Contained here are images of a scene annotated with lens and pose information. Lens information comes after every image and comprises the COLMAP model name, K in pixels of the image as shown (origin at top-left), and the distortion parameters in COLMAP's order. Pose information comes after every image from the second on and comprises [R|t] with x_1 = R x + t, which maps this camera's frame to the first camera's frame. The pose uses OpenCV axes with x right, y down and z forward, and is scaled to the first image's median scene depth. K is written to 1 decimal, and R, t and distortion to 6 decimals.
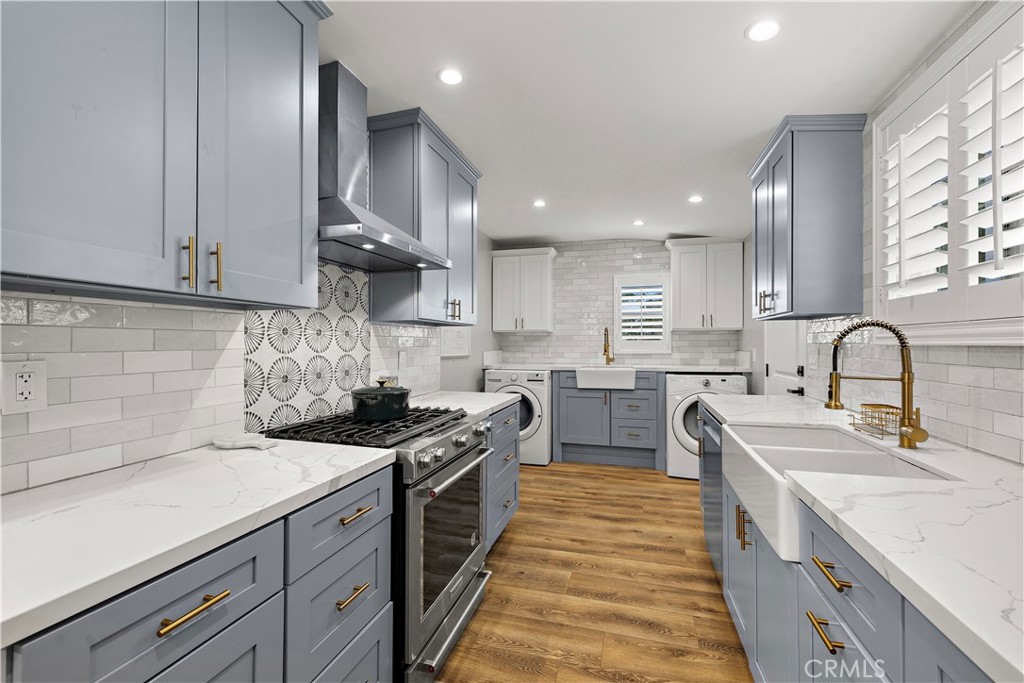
lens RADIAL K [[432.5, 0, 510.0], [0, 432.5, 339.8], [0, 0, 1]] dist [0.001597, -0.000181]
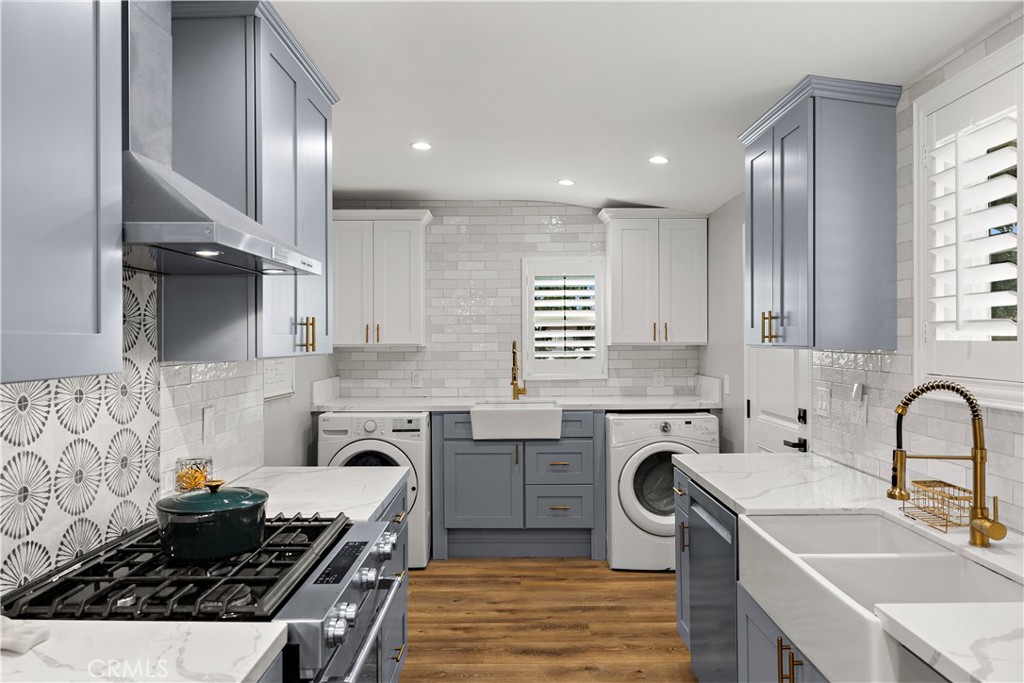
lens RADIAL K [[706.0, 0, 510.3], [0, 706.0, 336.0], [0, 0, 1]] dist [0.002199, 0.001521]
pose [[0.960334, -0.002841, 0.278837, -0.107440], [0.001929, 0.999992, 0.003546, -0.058141], [-0.278844, -0.002868, 0.960332, 0.006455]]
